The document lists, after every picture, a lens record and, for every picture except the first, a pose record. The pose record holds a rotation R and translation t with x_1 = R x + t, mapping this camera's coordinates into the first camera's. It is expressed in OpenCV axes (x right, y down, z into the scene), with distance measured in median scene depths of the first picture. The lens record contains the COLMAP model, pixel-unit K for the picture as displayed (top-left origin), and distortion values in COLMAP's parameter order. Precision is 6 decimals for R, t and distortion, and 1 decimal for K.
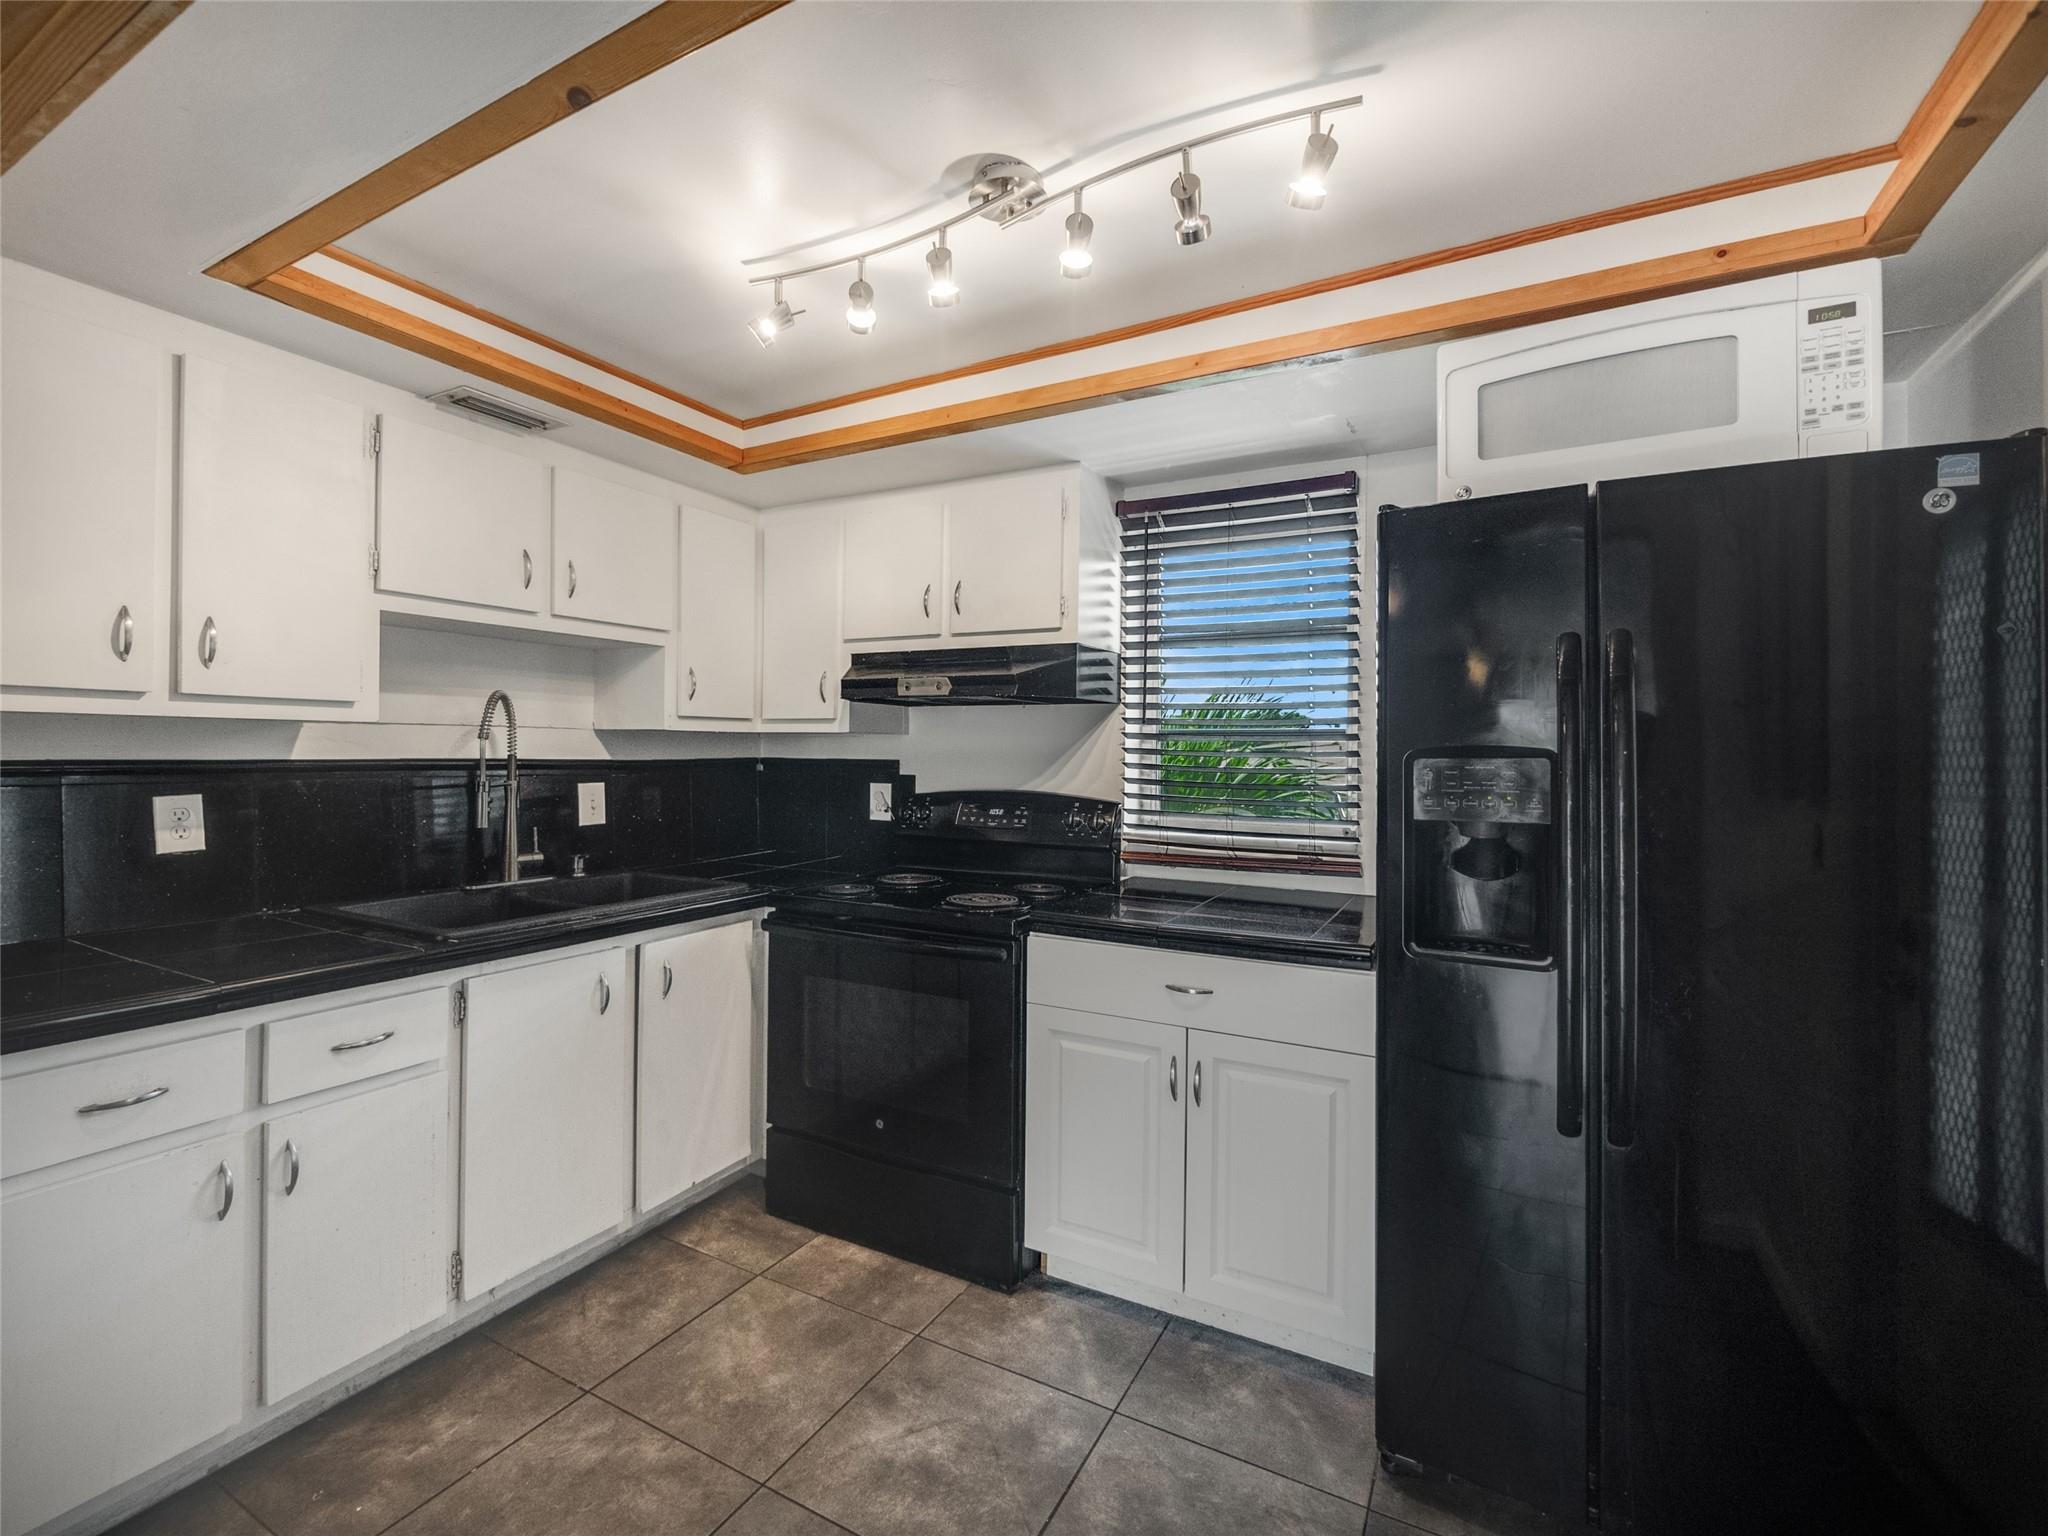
lens RADIAL K [[984.7, 0, 863.8], [0, 984.7, 750.1], [0, 0, 1]] dist [0.000265, 0.000535]
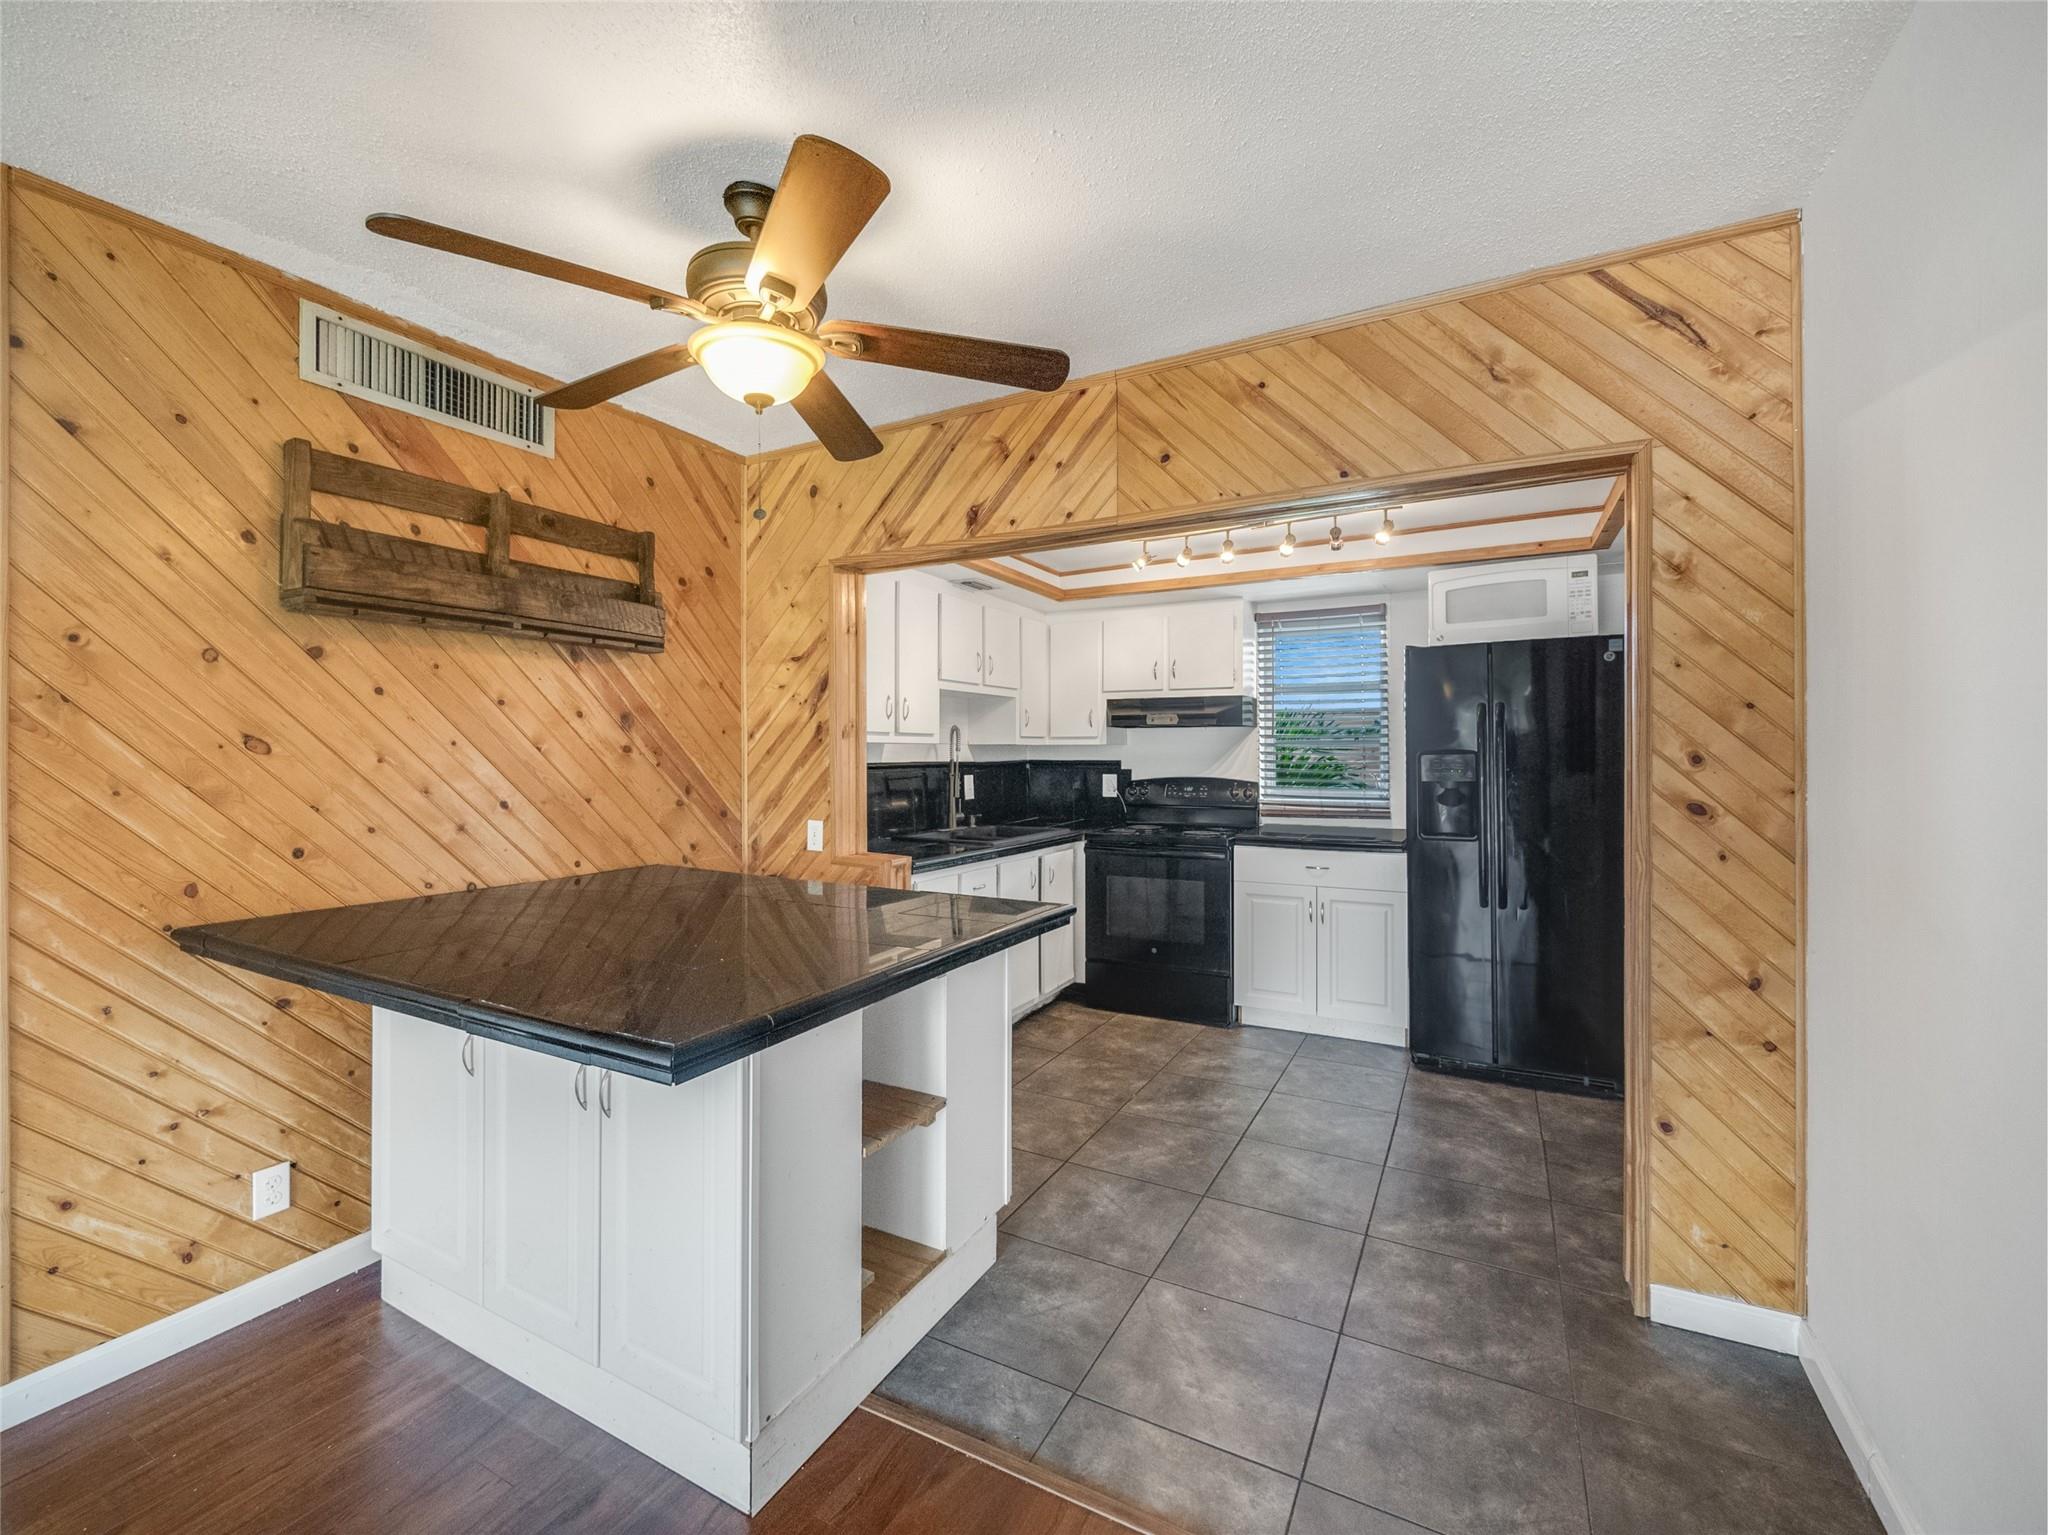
lens RADIAL K [[882.9, 0, 1016.6], [0, 882.9, 753.8], [0, 0, 1]] dist [-0.000152, 0.000014]
pose [[0.994728, -0.012491, 0.101788, -0.400268], [0.012467, 0.999922, 0.000869, -0.005981], [-0.101790, 0.000405, 0.994806, -0.647375]]
